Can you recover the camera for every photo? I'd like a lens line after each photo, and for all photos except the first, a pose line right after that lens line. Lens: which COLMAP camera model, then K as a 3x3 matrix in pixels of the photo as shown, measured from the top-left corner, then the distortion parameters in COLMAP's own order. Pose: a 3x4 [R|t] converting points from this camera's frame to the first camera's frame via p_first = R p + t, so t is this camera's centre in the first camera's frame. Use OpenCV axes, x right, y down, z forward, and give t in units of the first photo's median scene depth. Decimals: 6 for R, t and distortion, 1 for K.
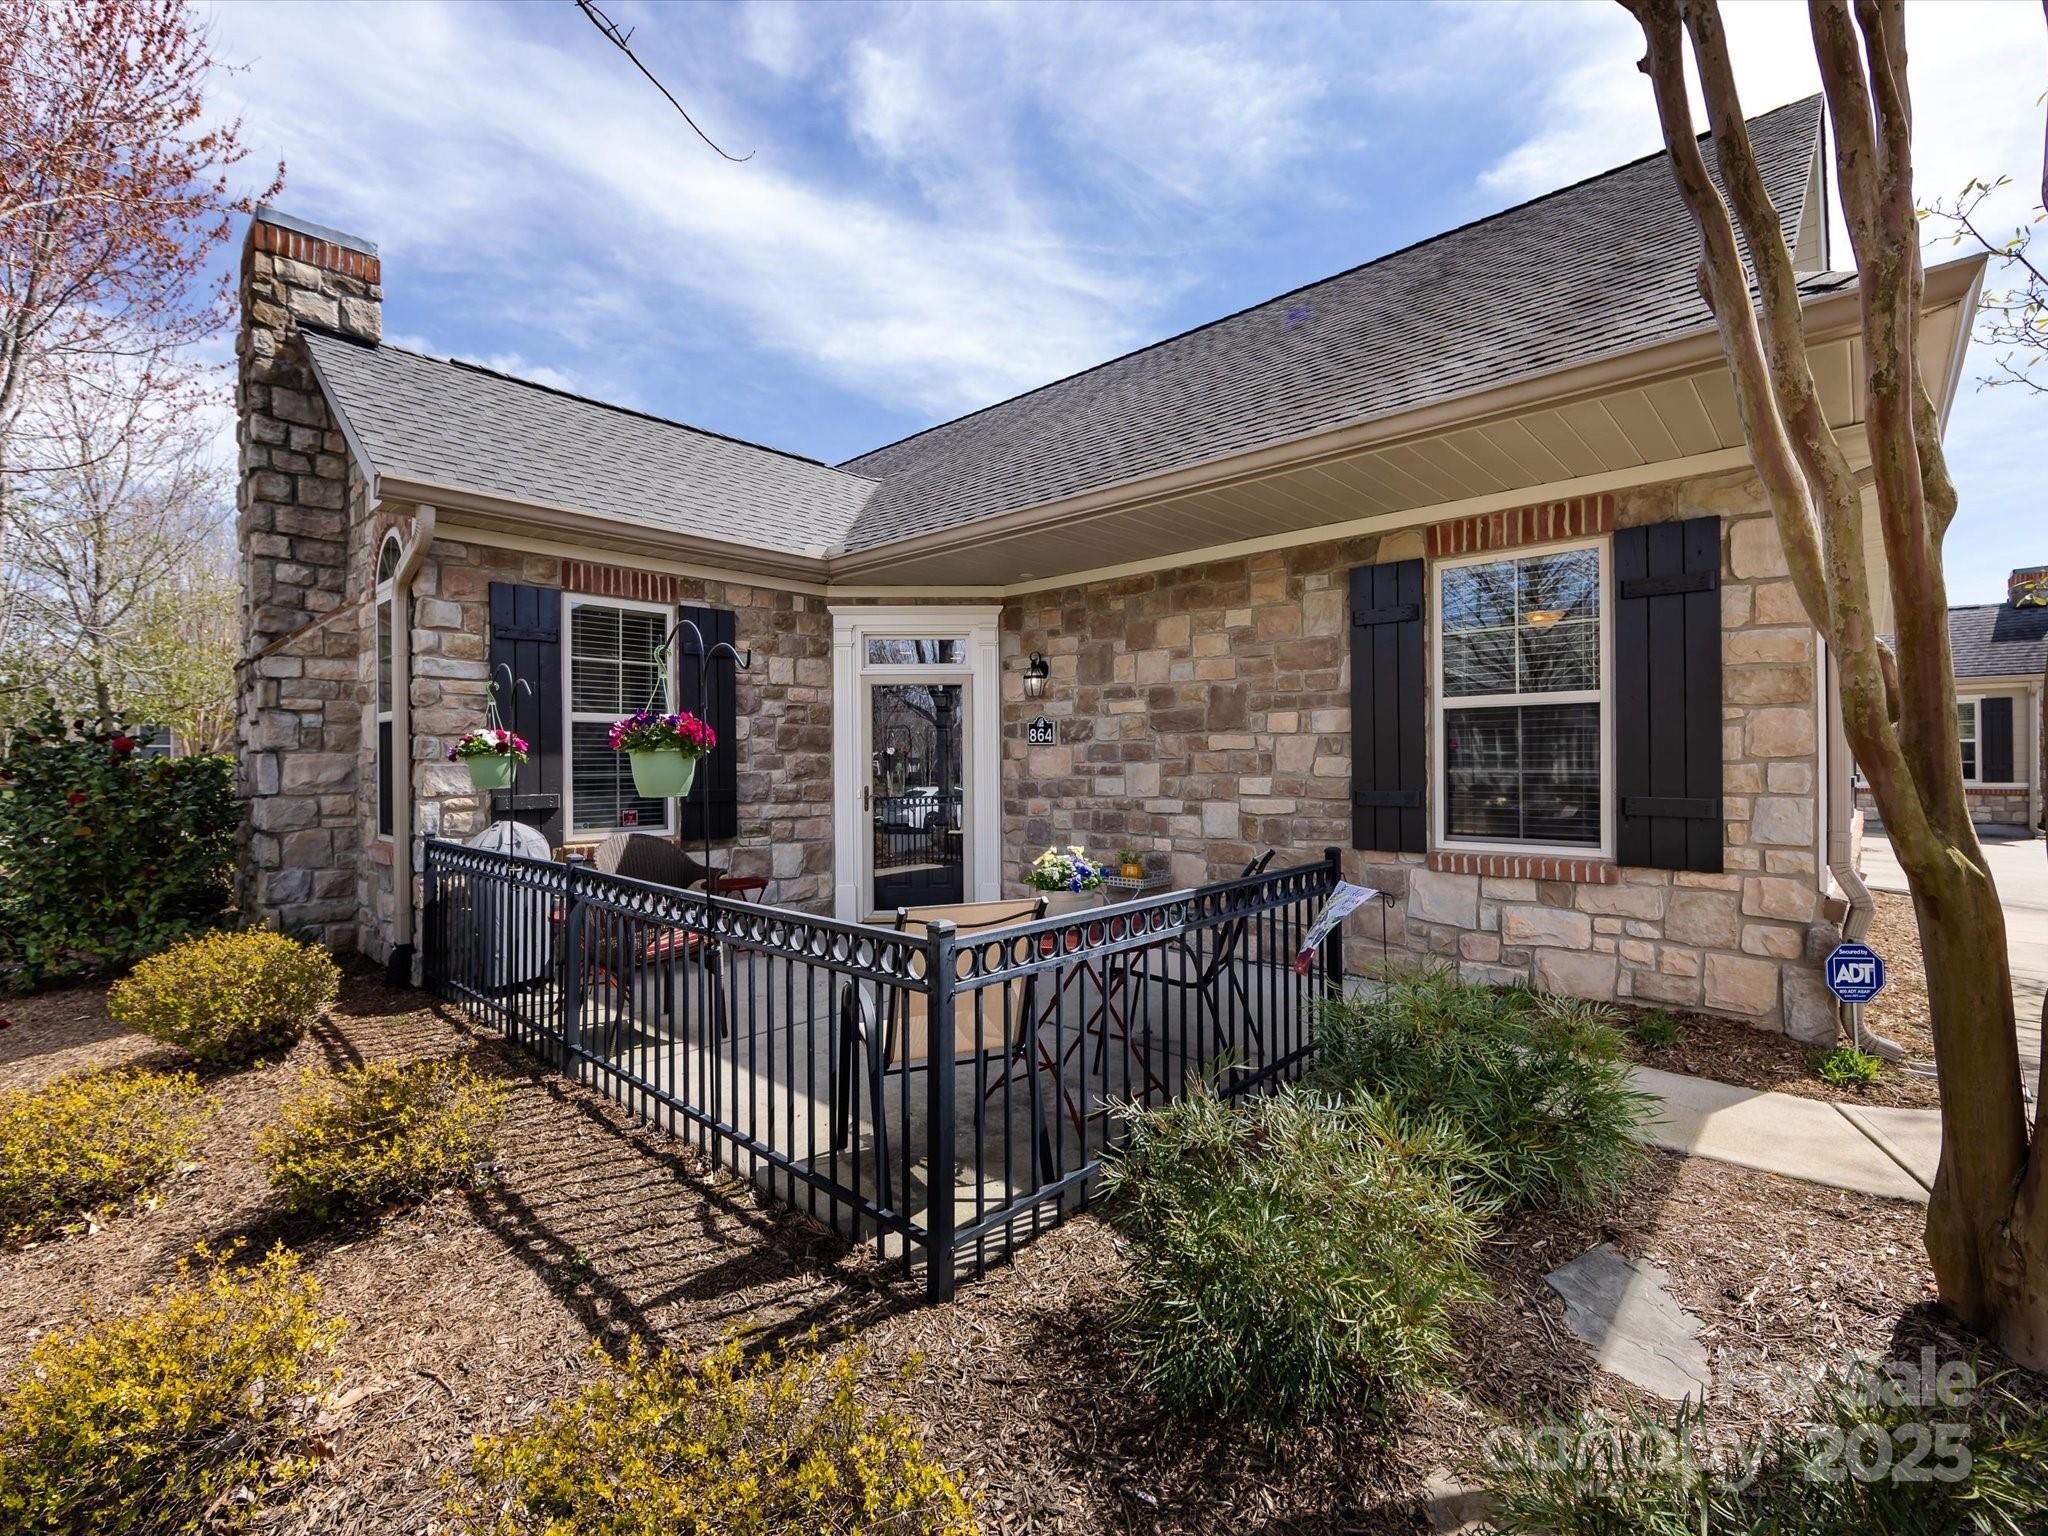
lens RADIAL K [[890.6, 0, 1025.3], [0, 890.6, 755.5], [0, 0, 1]] dist [-0.008685, 0.001394]
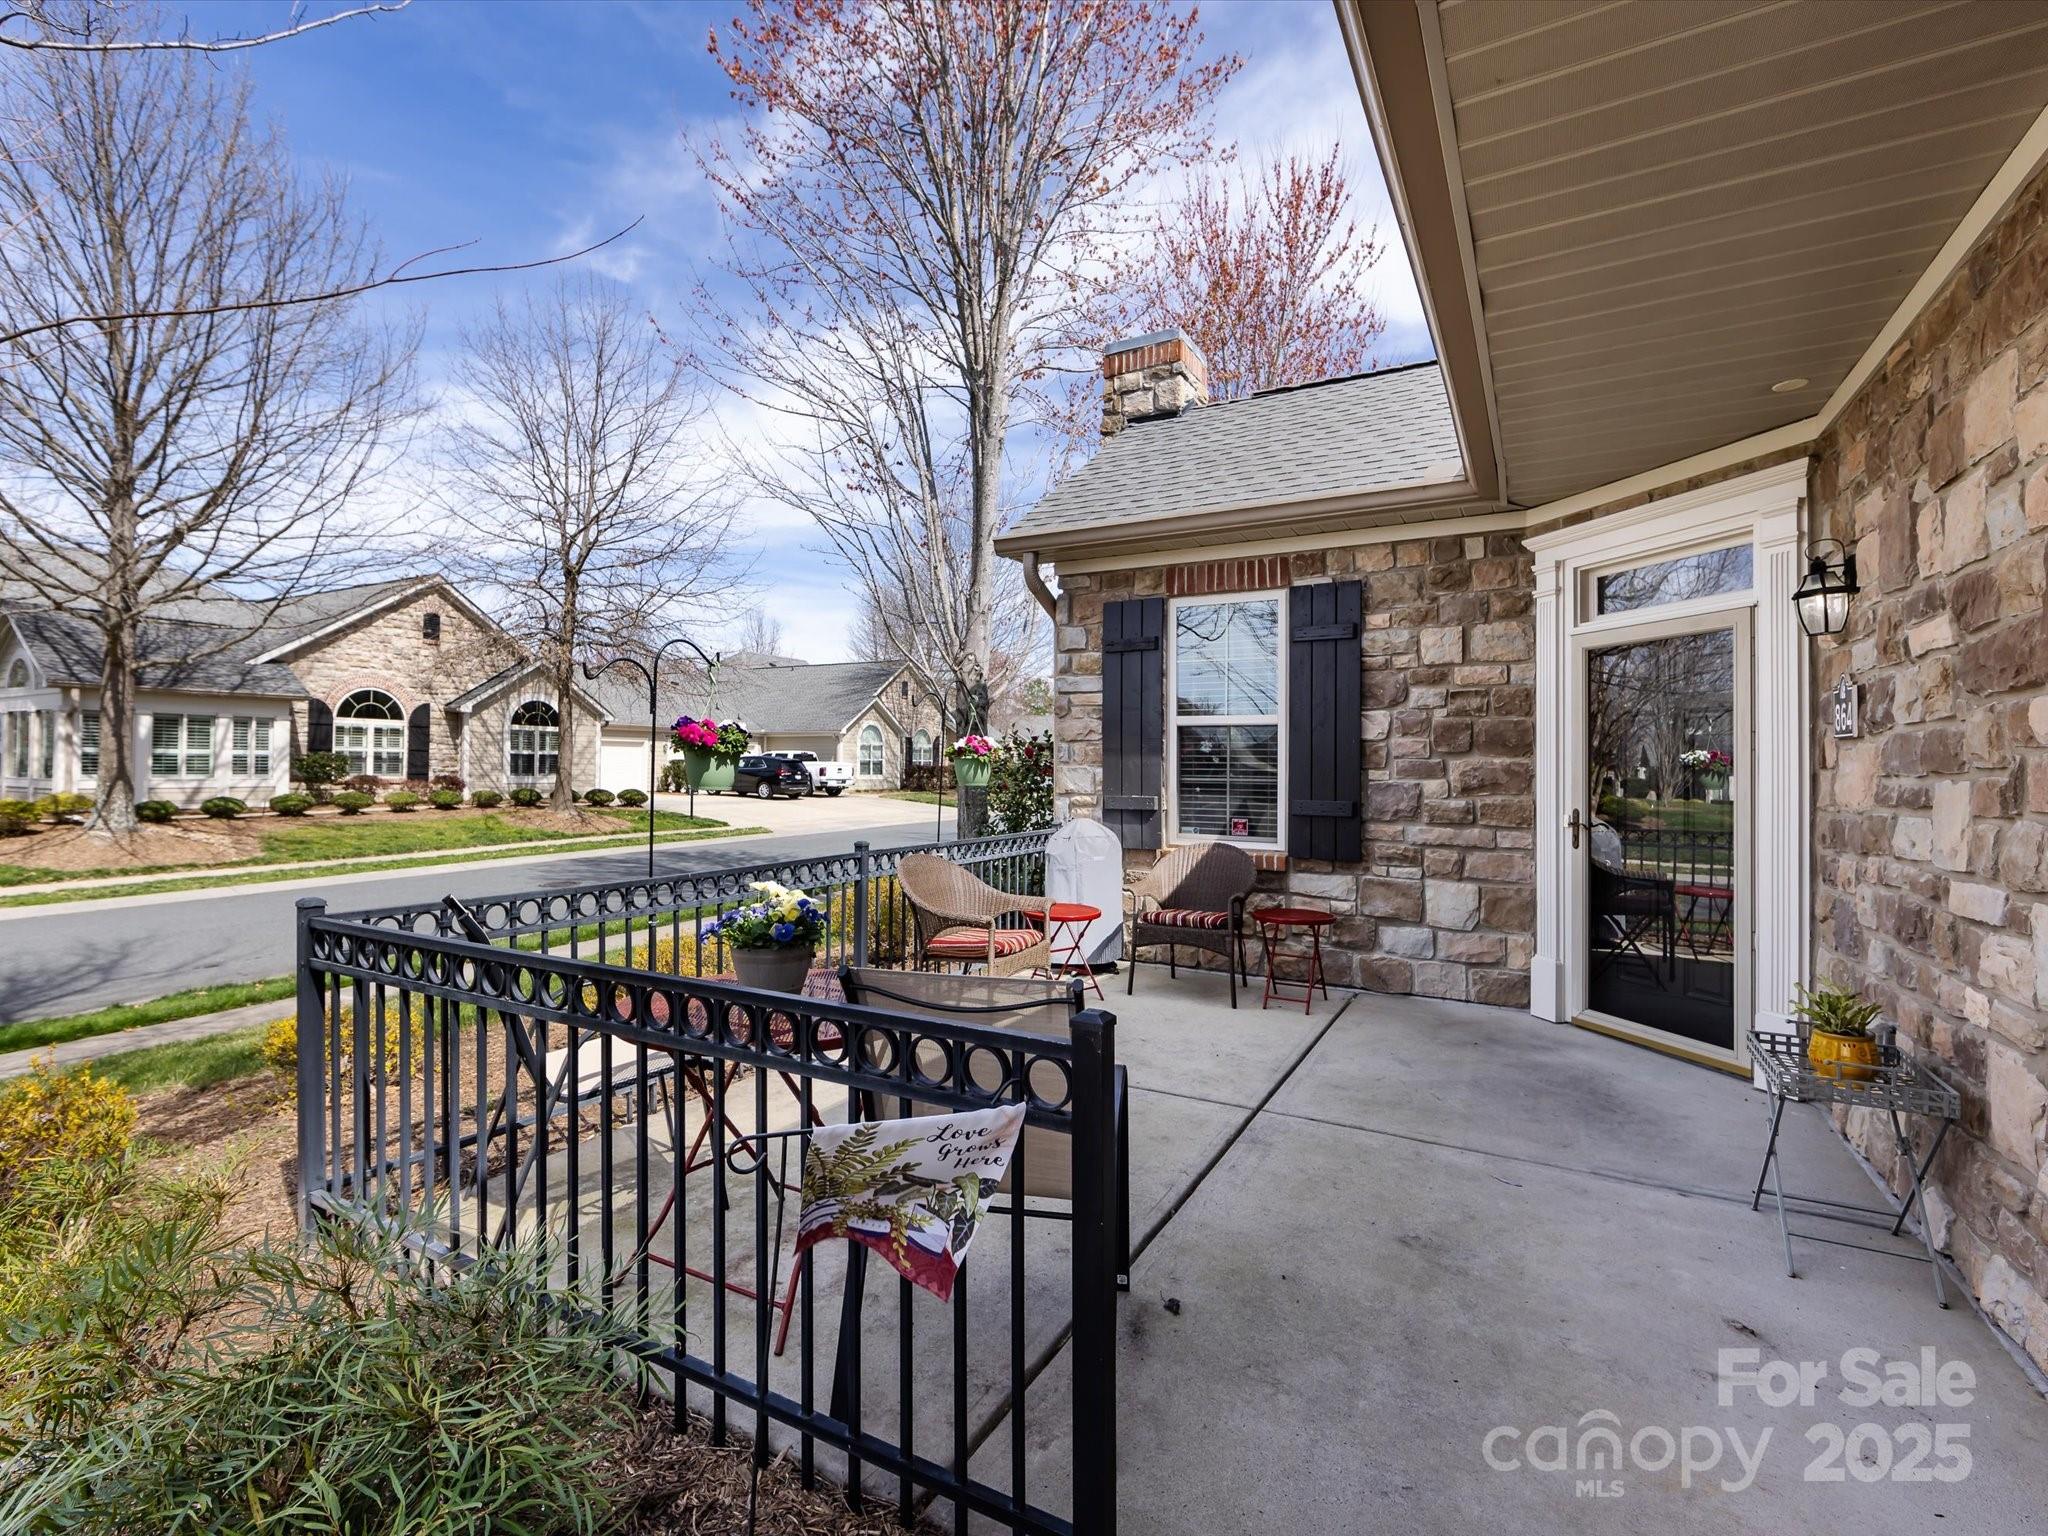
lens RADIAL K [[890.6, 0, 1018.8], [0, 890.6, 757.4], [0, 0, 1]] dist [-0.008685, 0.001394]
pose [[0.249536, 0.001509, -0.968364, 0.355882], [-0.003868, 0.999992, 0.000562, -0.001708], [0.968358, 0.003605, 0.249540, 0.485153]]
